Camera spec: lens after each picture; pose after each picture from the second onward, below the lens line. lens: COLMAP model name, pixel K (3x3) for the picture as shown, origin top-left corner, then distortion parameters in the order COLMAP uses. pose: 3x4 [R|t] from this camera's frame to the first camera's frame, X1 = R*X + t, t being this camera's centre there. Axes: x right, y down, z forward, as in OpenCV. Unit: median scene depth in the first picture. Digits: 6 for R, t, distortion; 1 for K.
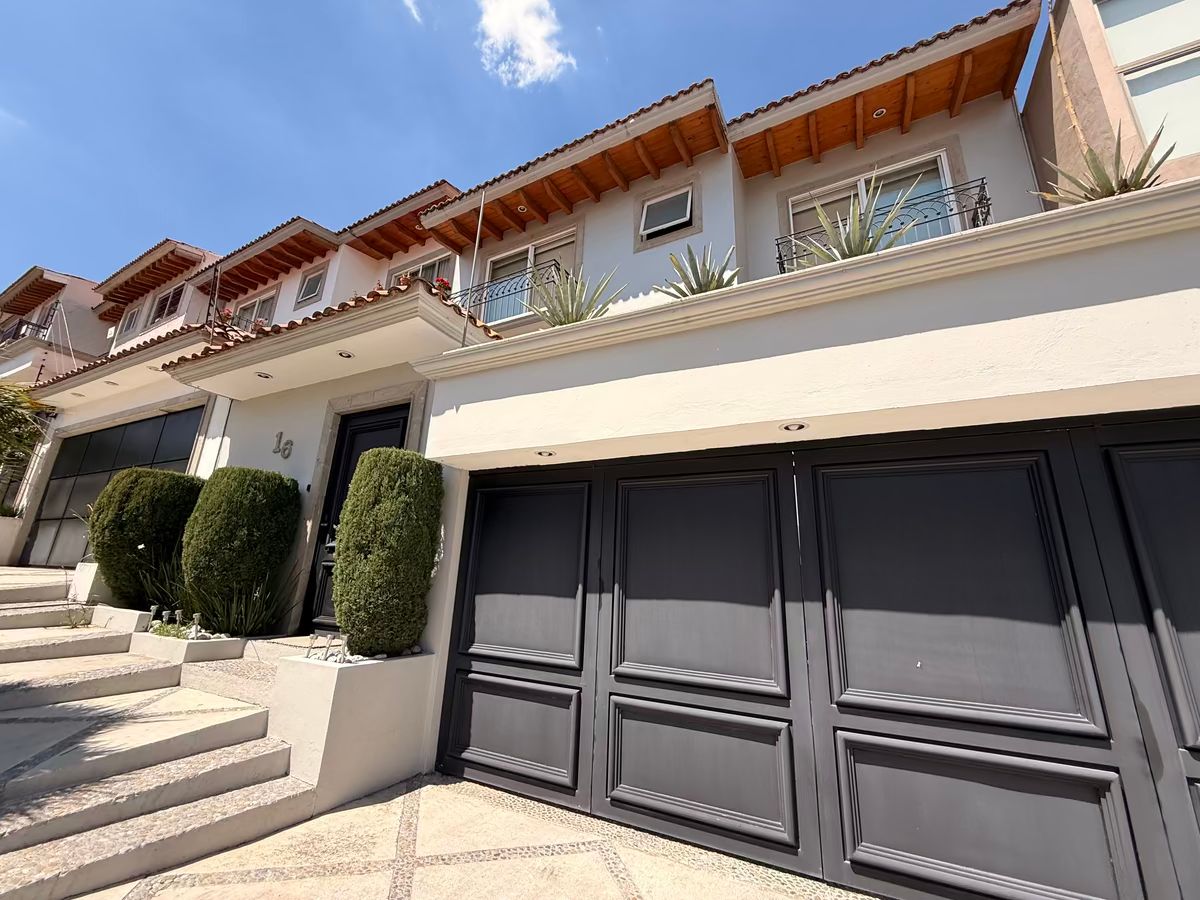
lens RADIAL K [[481.4, 0, 600.0], [0, 481.4, 450.0], [0, 0, 1]] dist [-0.001048, -0.000162]
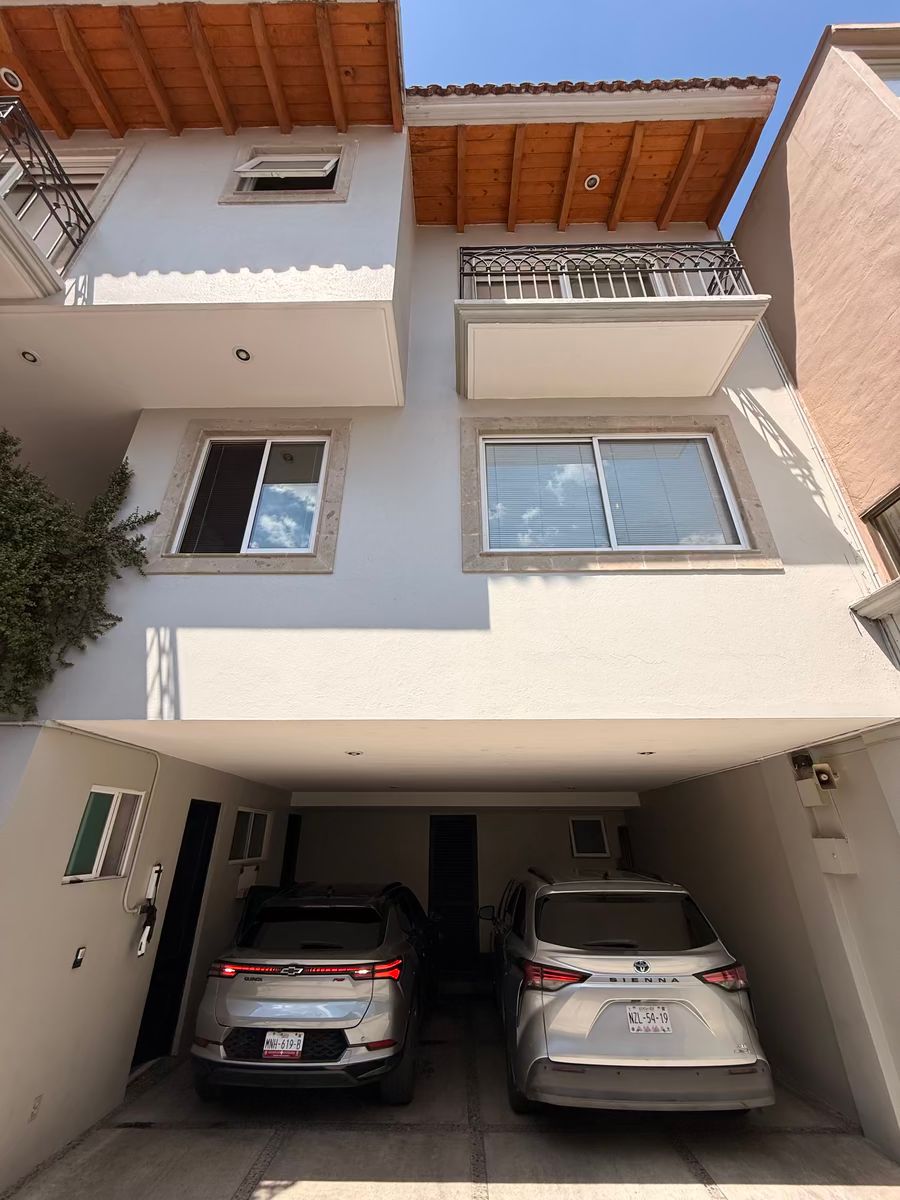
lens RADIAL K [[481.4, 0, 450.0], [0, 481.4, 600.0], [0, 0, 1]] dist [-0.001048, -0.000162]
pose [[0.890897, 0.166791, 0.422472, 0.159837], [-0.089041, 0.976222, -0.197643, 0.122910], [-0.445392, 0.138462, 0.884565, 0.500180]]
